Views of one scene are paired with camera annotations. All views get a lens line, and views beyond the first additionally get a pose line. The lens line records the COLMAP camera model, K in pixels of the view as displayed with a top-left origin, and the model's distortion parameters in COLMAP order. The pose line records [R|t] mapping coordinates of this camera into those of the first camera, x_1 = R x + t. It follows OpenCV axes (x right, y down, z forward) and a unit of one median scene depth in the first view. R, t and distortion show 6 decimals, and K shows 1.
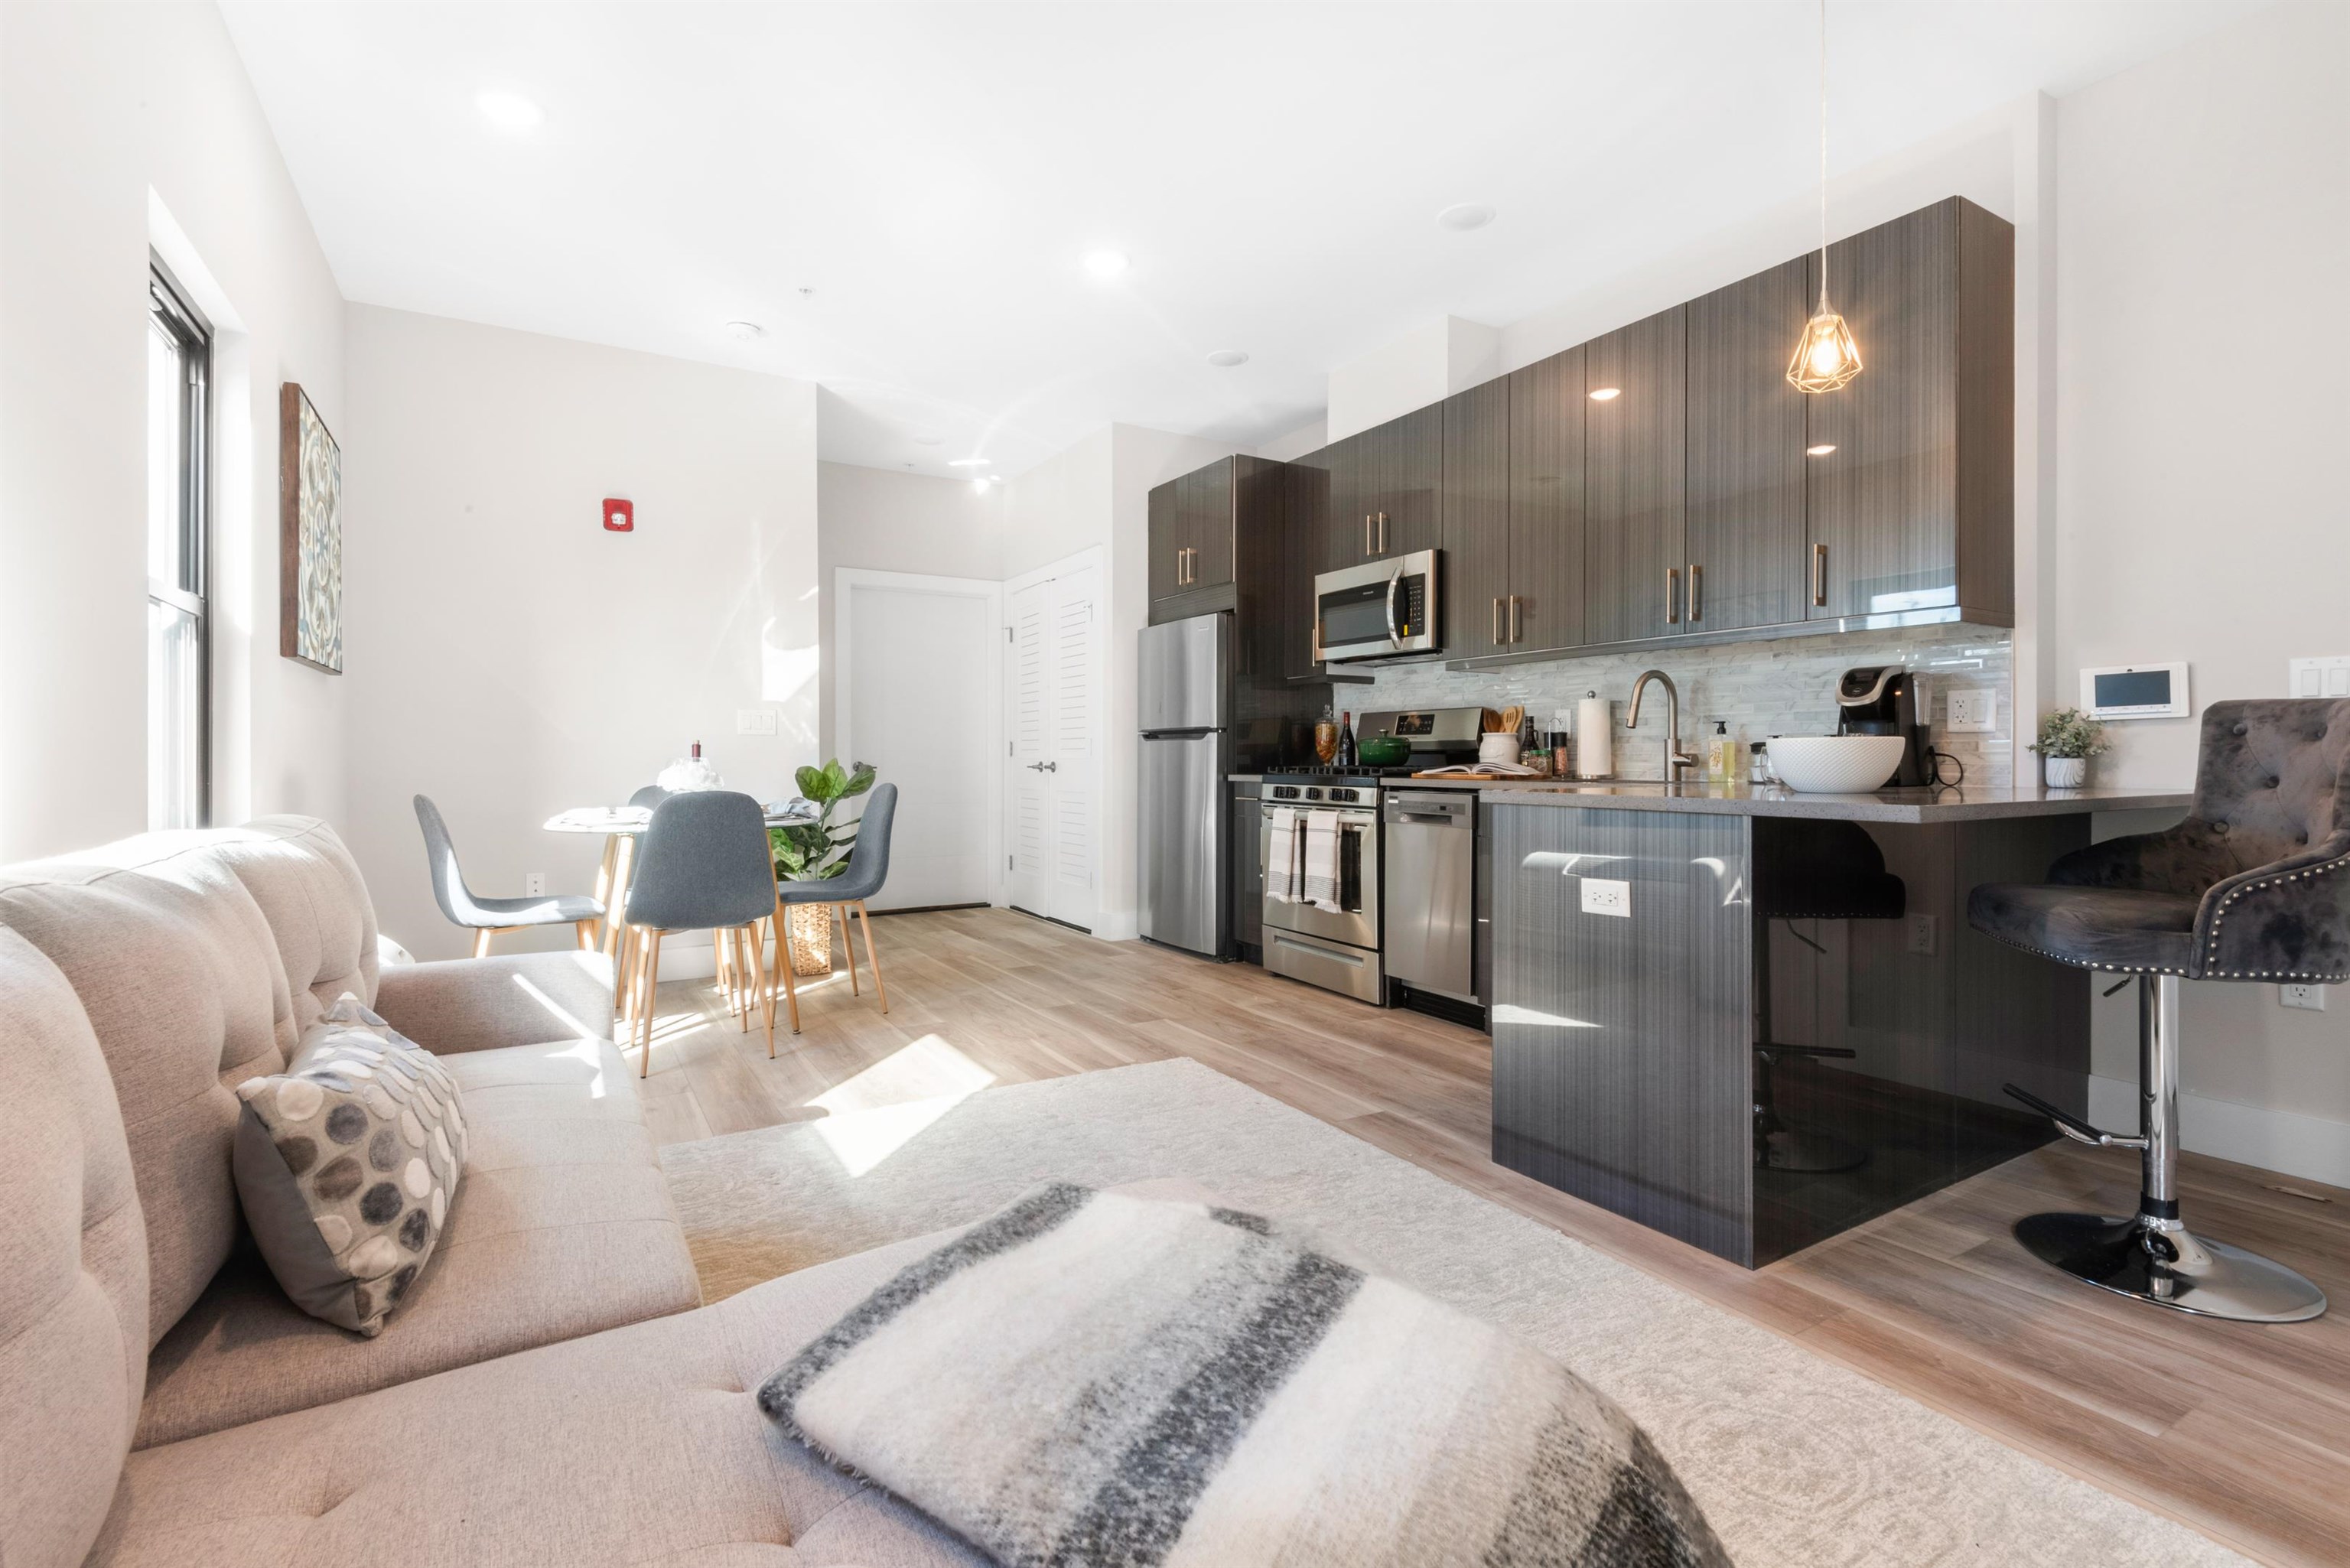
lens RADIAL K [[1065.4, 0, 1175.2], [0, 1065.4, 758.1], [0, 0, 1]] dist [0.031719, -0.019885]
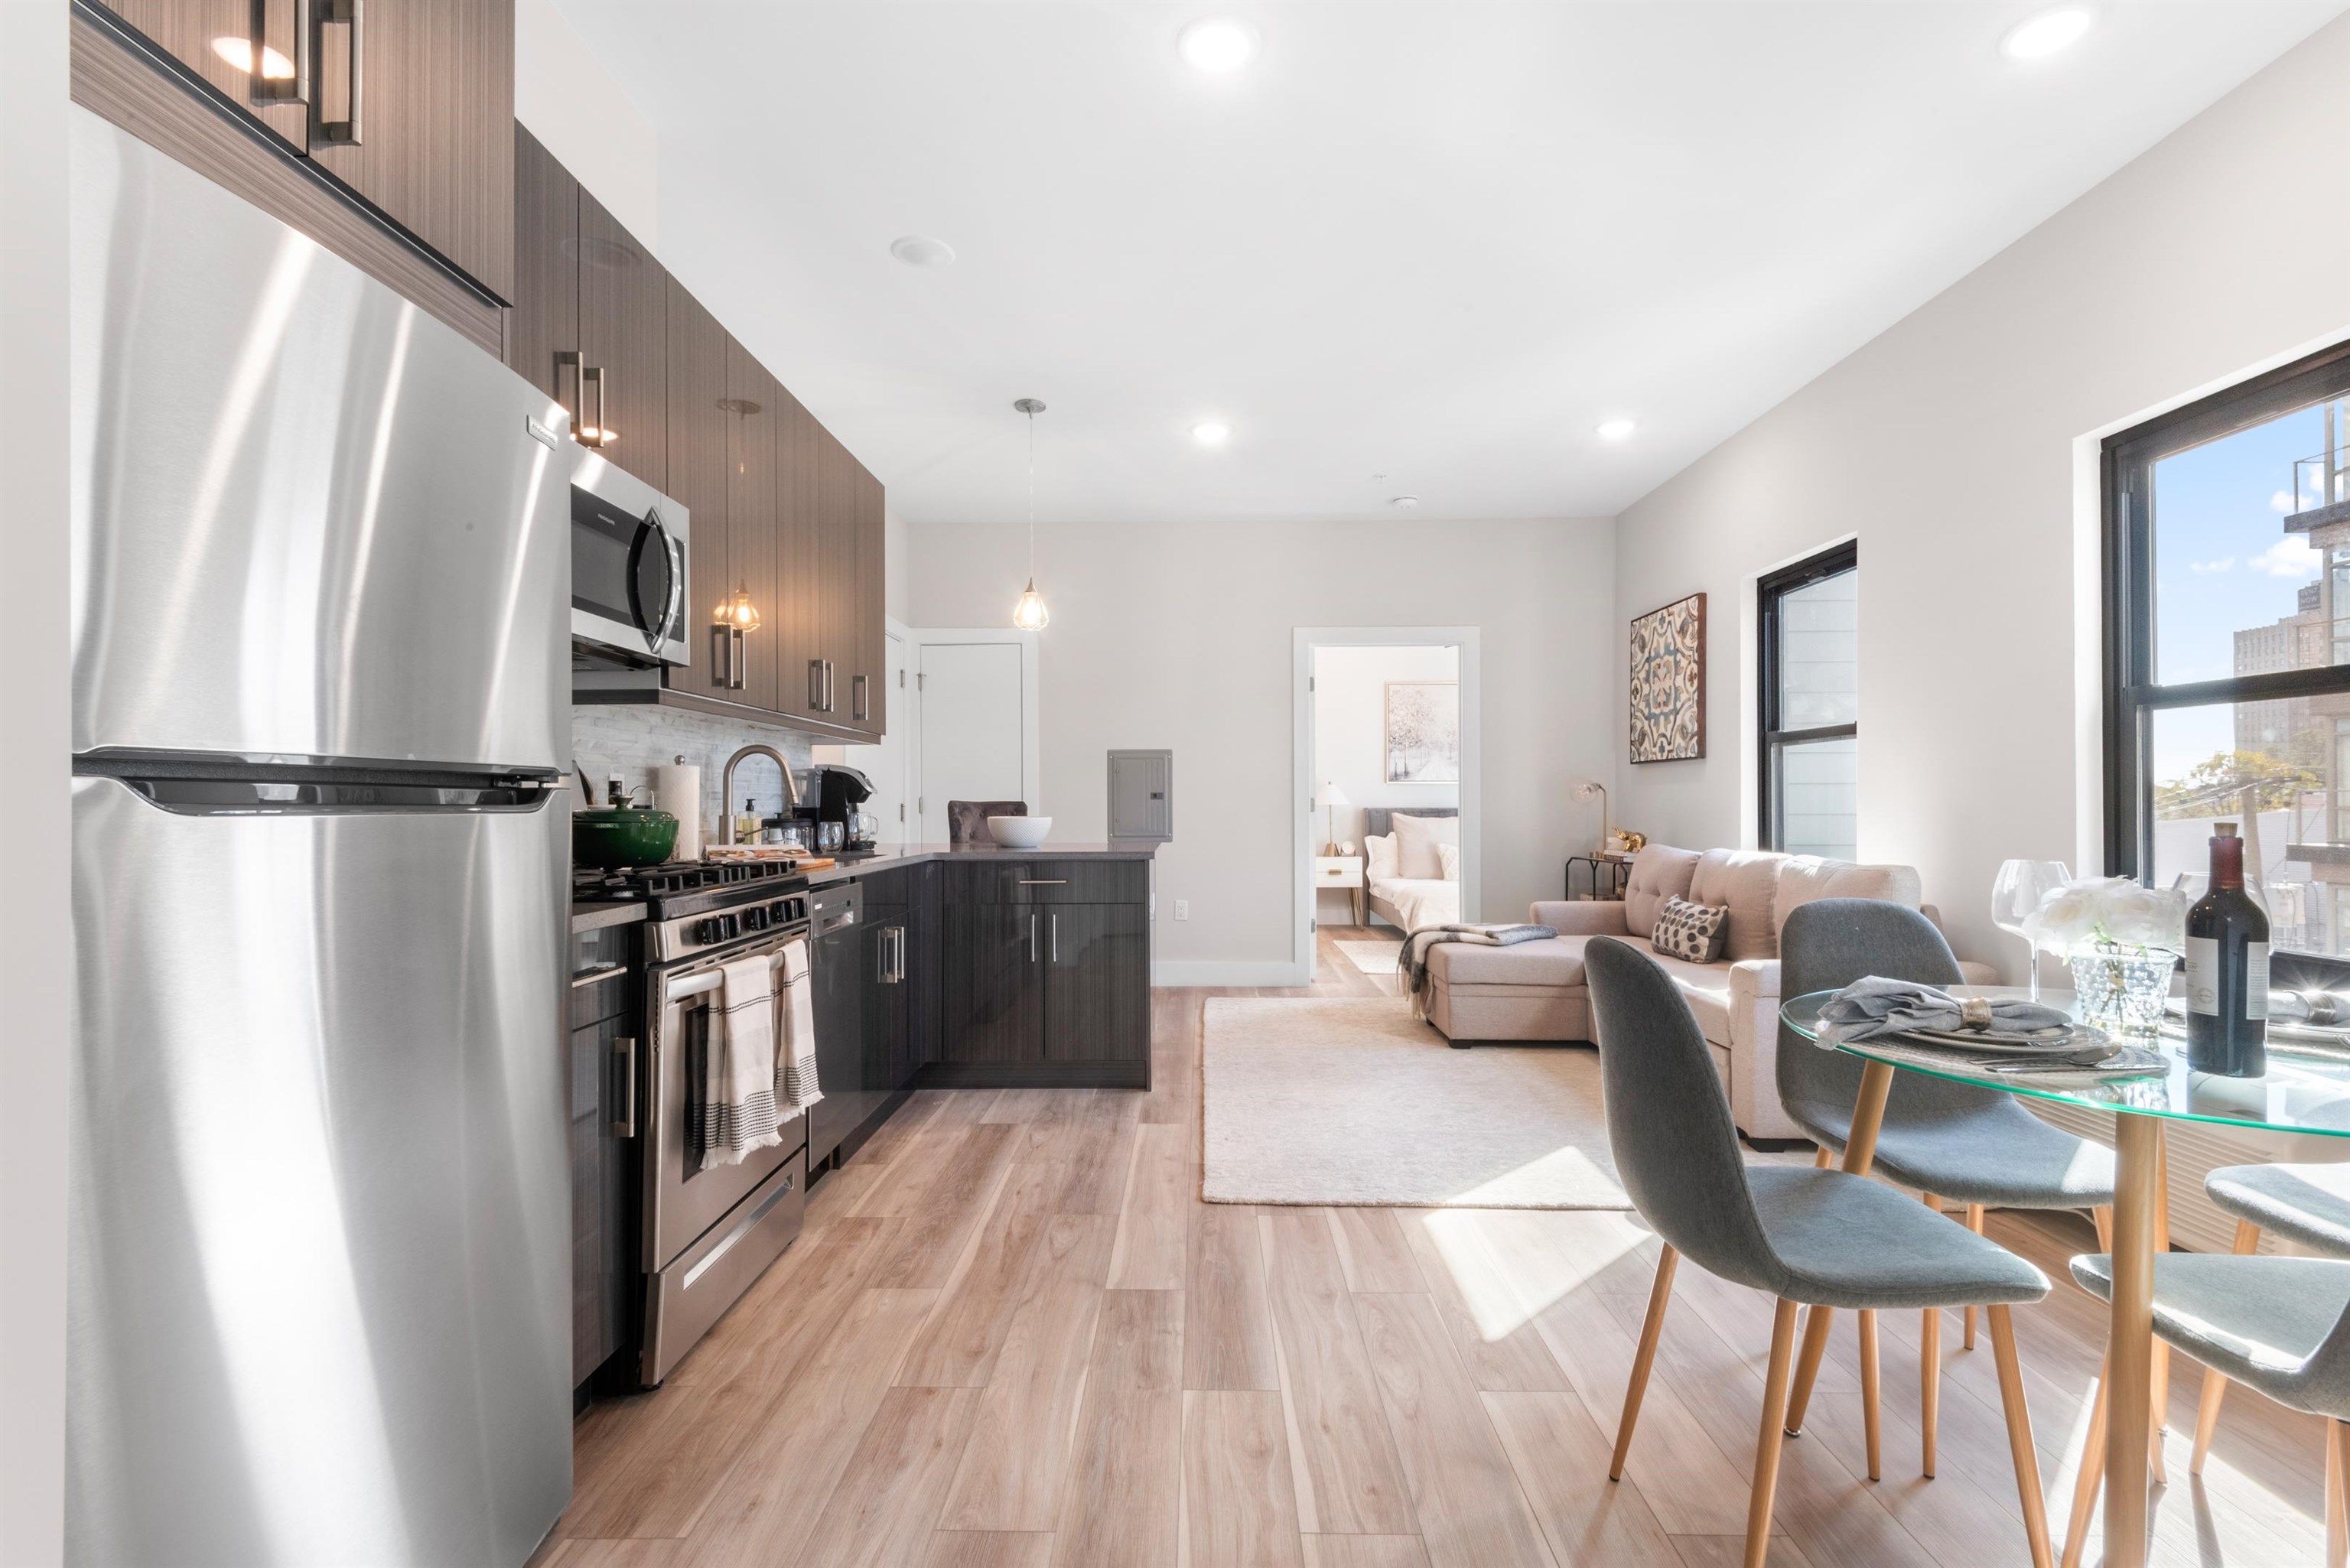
lens RADIAL K [[1064.8, 0, 1180.6], [0, 1064.8, 795.5], [0, 0, 1]] dist [0.045297, -0.031289]
pose [[-0.851930, 0.007494, 0.523602, -0.417476], [0.003900, 0.999961, -0.007967, -0.028766], [-0.523641, -0.004746, -0.851926, 1.738309]]
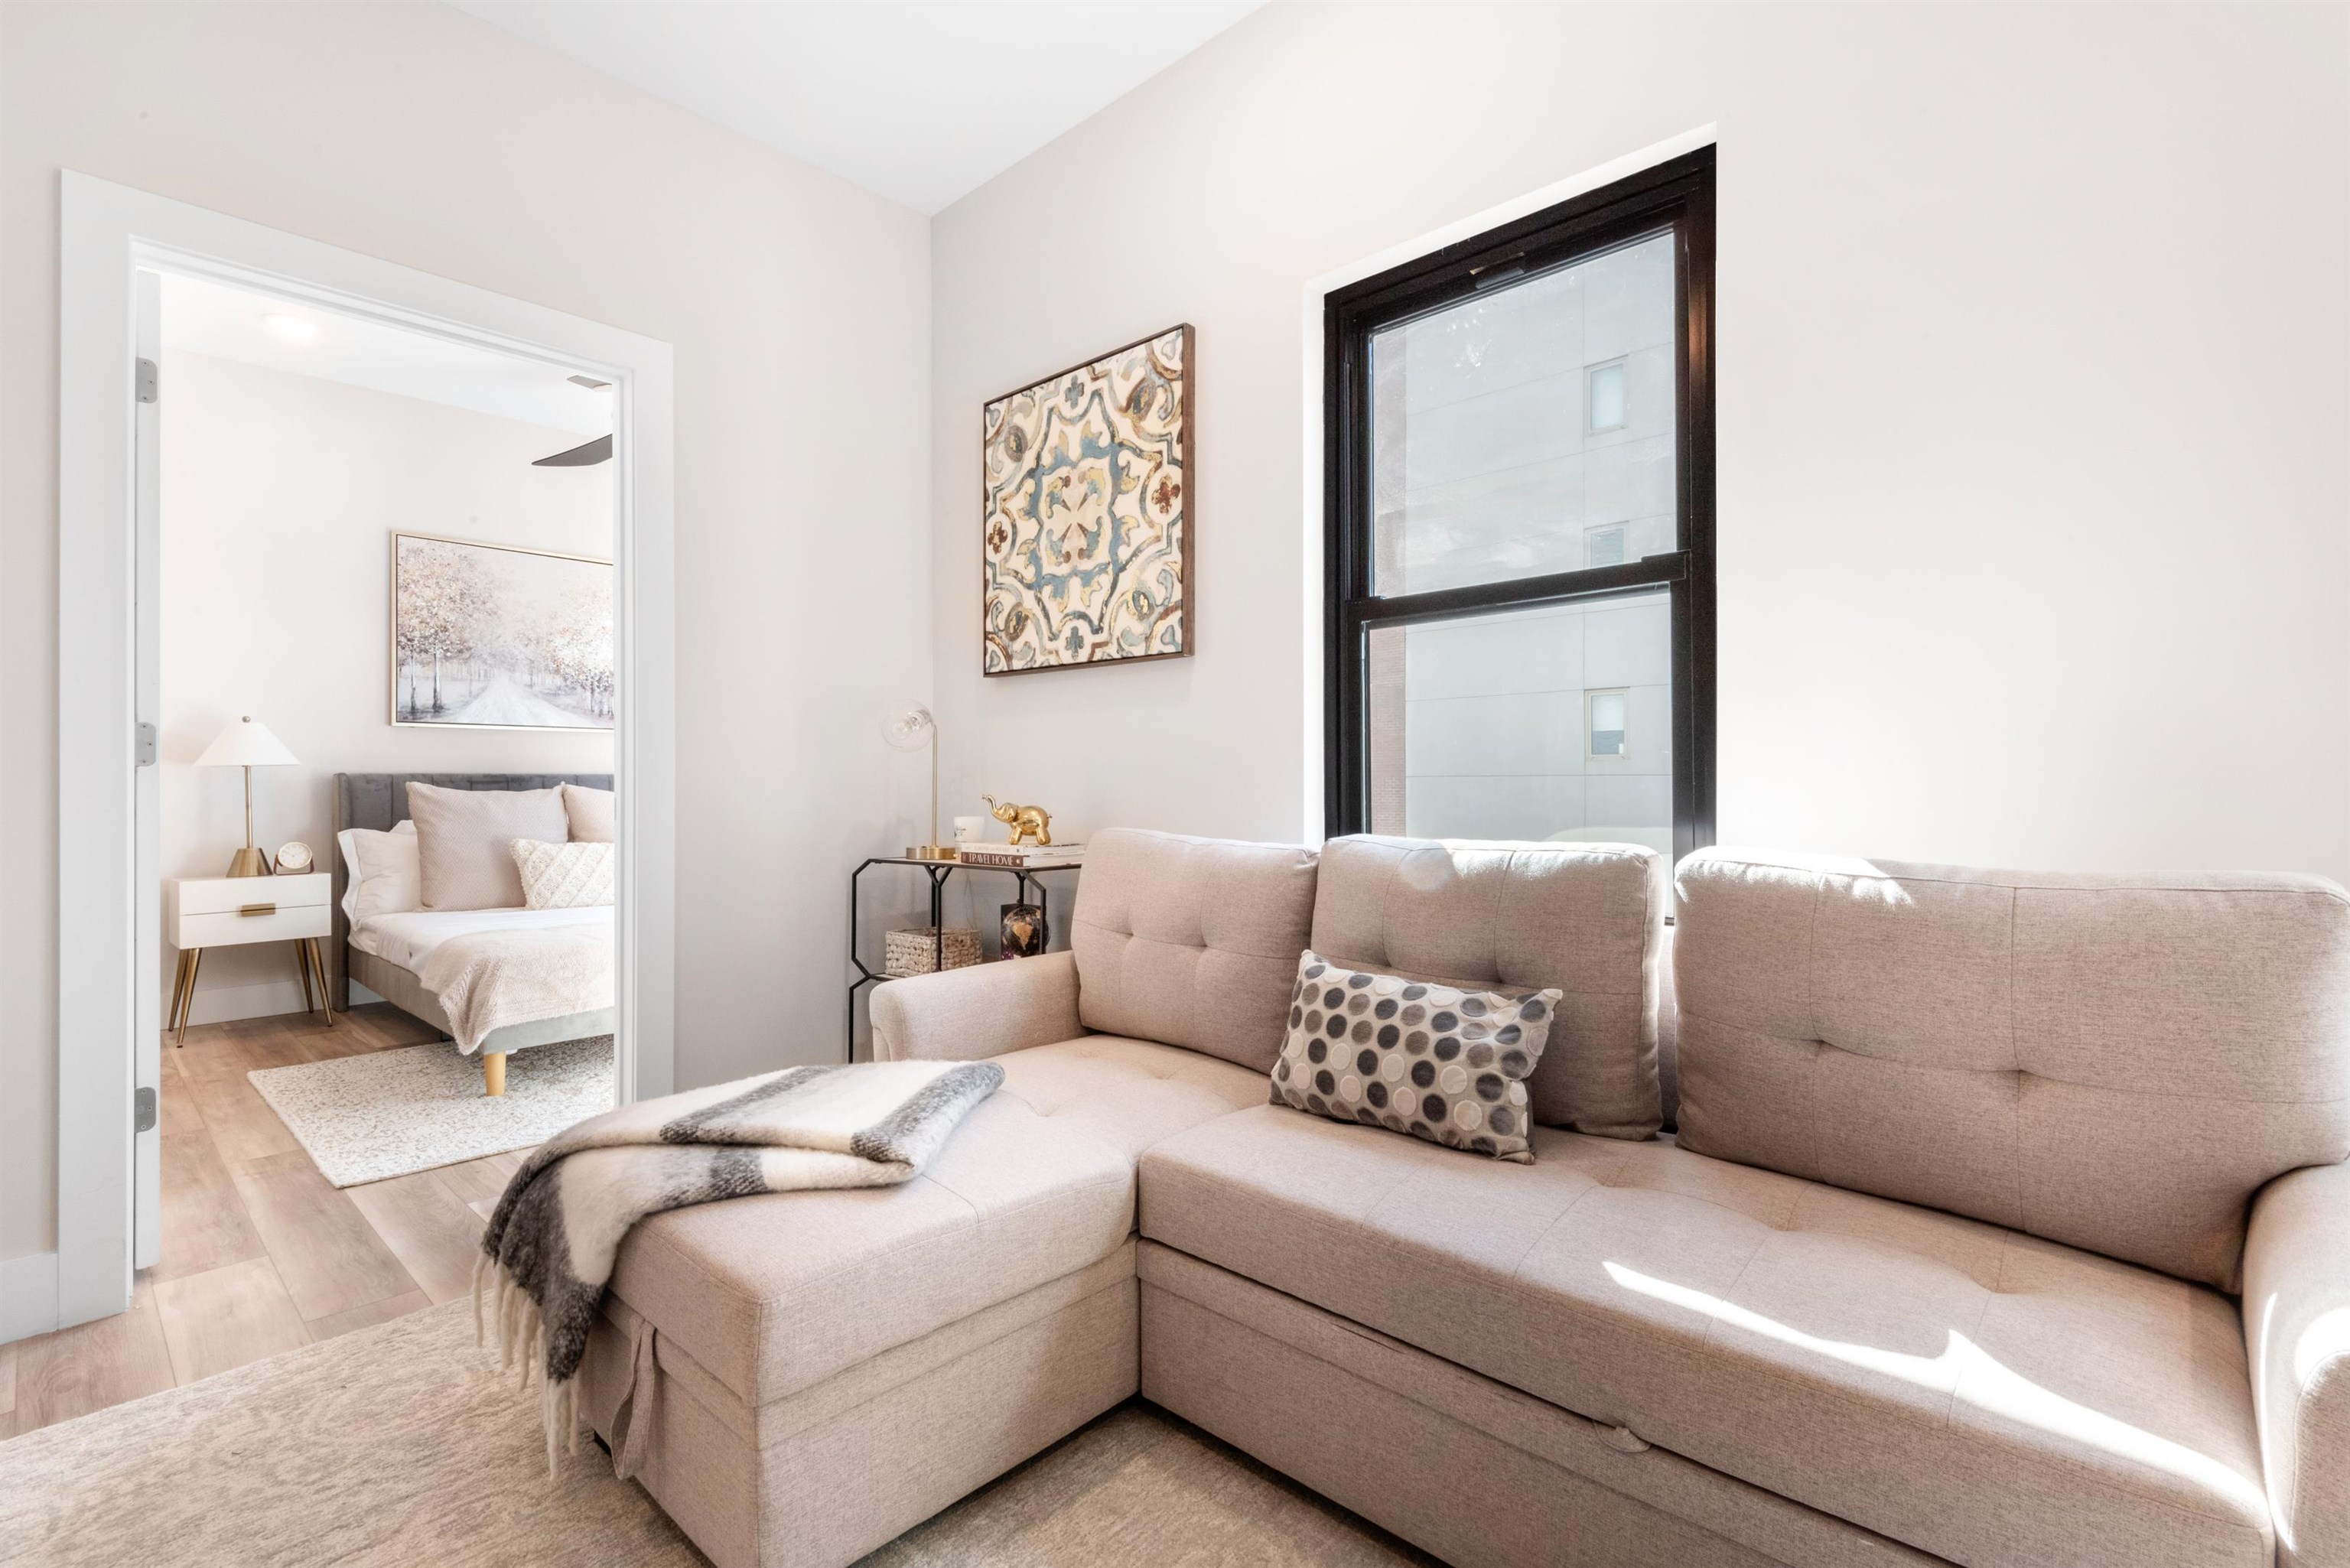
lens RADIAL K [[1062.9, 0, 1188.2], [0, 1062.9, 776.4], [0, 0, 1]] dist [0.024221, -0.016354]
pose [[-0.957389, 0.003139, -0.288784, -0.030945], [0.004714, 0.999978, -0.004760, -0.000561], [0.288762, -0.005918, -0.957383, 0.782532]]
